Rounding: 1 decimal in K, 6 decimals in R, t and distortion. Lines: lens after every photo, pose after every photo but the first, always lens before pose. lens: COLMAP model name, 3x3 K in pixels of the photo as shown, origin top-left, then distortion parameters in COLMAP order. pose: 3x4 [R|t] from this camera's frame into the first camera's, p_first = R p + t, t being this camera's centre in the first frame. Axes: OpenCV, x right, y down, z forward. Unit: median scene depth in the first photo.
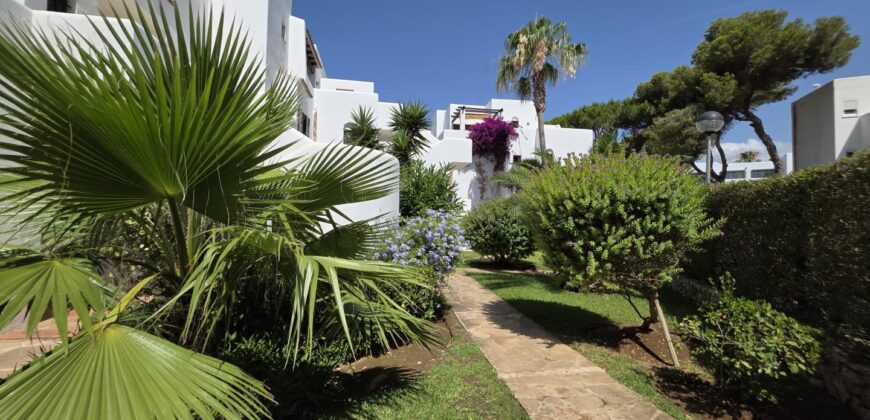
lens RADIAL K [[343.1, 0, 430.4], [0, 343.1, 211.4], [0, 0, 1]] dist [-0.006304, 0.000496]
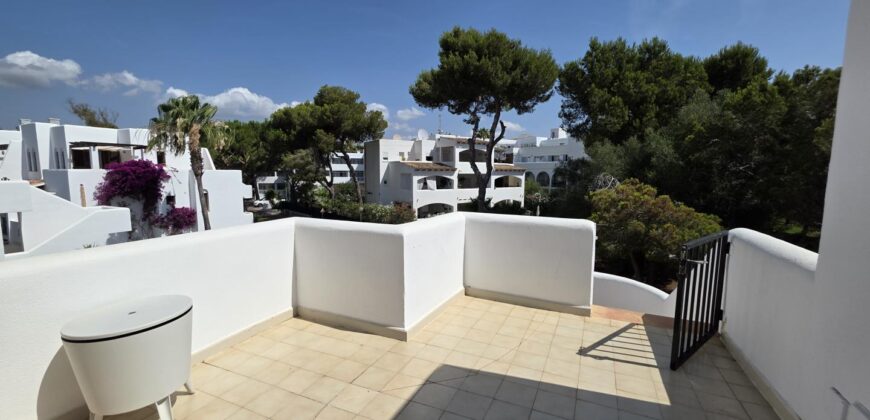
lens RADIAL K [[343.1, 0, 433.4], [0, 343.1, 209.1], [0, 0, 1]] dist [-0.006304, 0.000496]
pose [[0.557493, -0.092376, 0.825026, -0.162483], [-0.016348, 0.992376, 0.122161, -0.256073], [-0.830021, -0.081591, 0.551733, -0.248164]]
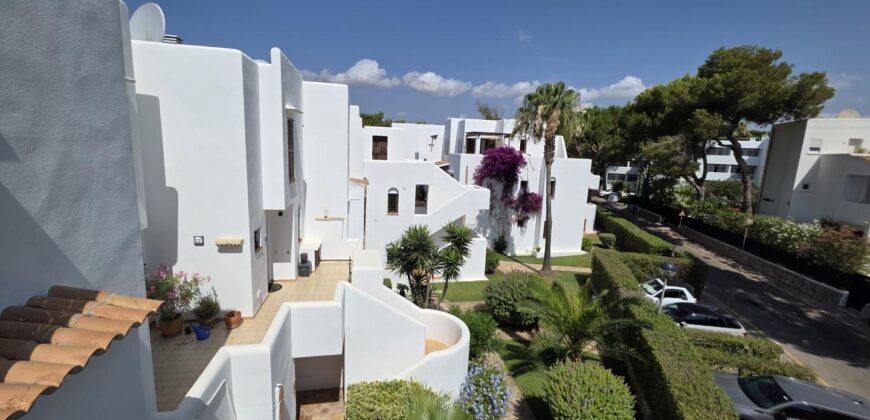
lens RADIAL K [[343.1, 0, 433.0], [0, 343.1, 208.8], [0, 0, 1]] dist [-0.006304, 0.000496]
pose [[0.998673, 0.030672, 0.041375, -0.090854], [-0.037701, 0.982663, 0.181526, -0.258372], [-0.035090, -0.182845, 0.982515, -0.119382]]
